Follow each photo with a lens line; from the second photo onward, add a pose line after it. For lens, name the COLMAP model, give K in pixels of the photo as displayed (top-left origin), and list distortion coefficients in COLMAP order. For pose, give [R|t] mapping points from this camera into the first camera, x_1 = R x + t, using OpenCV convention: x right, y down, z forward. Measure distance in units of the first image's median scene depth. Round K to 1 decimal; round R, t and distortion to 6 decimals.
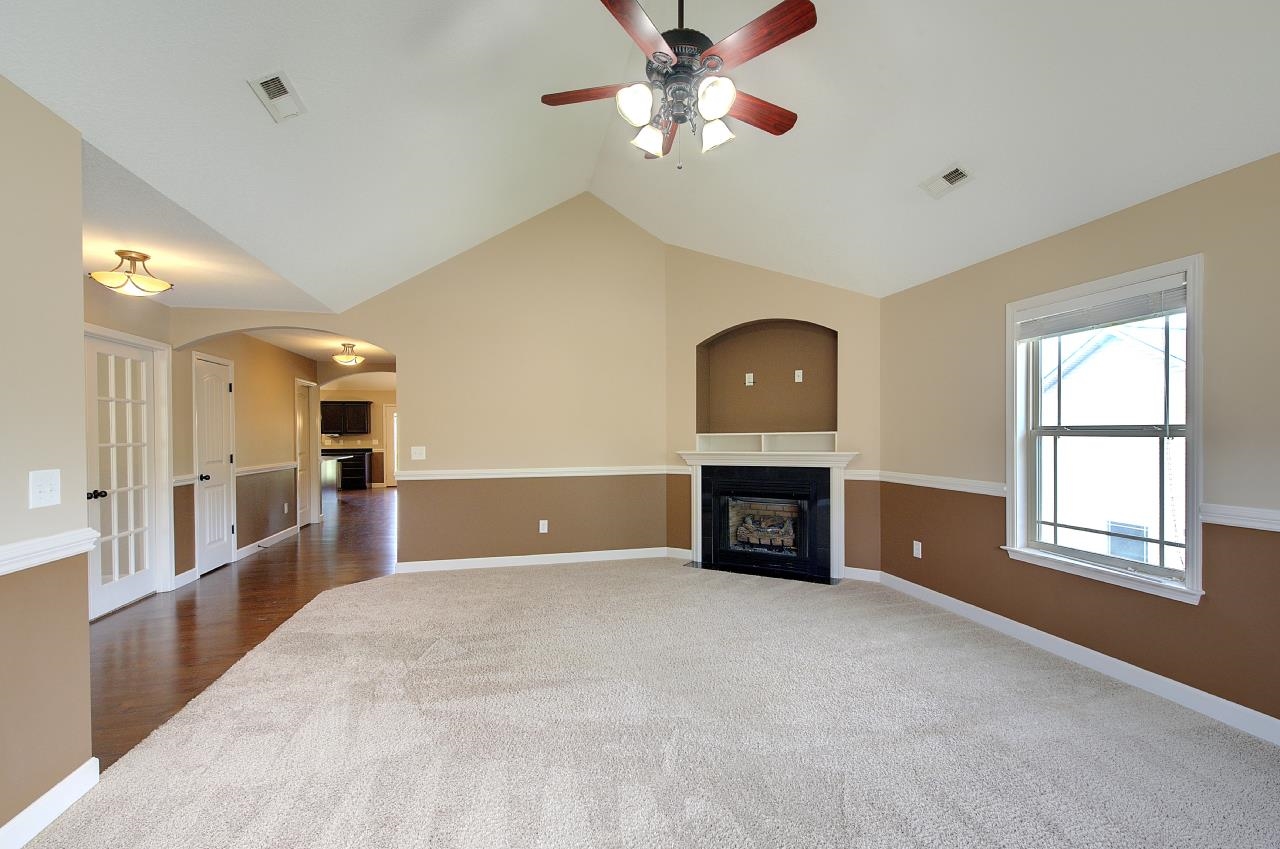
lens RADIAL K [[540.2, 0, 638.8], [0, 540.2, 437.7], [0, 0, 1]] dist [0.001480, 0.000269]
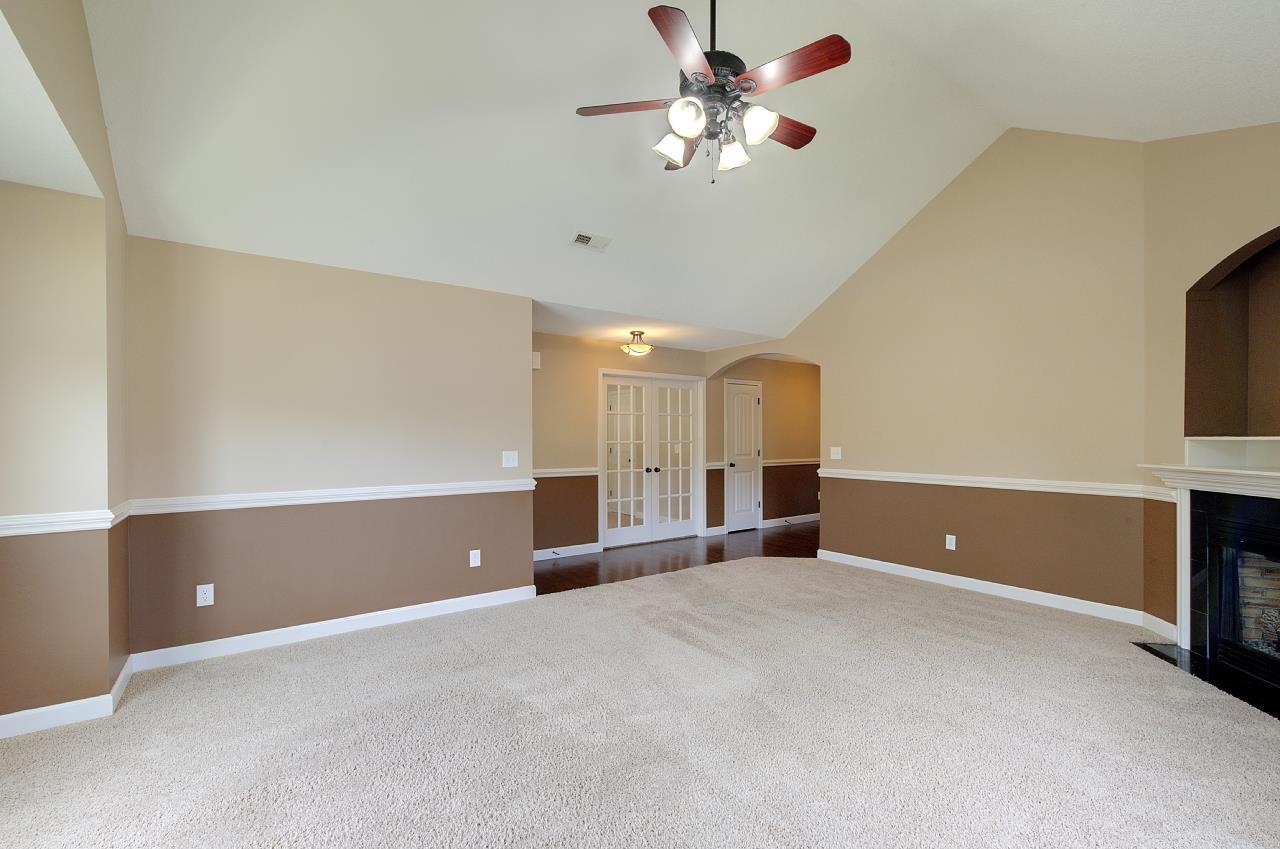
lens RADIAL K [[545.8, 0, 646.6], [0, 545.8, 437.4], [0, 0, 1]] dist [0.002106, 0.000472]
pose [[0.397794, 0.006871, -0.917449, 0.486968], [-0.007480, 0.999963, 0.004245, -0.005064], [0.917444, 0.005174, 0.397831, 0.227614]]
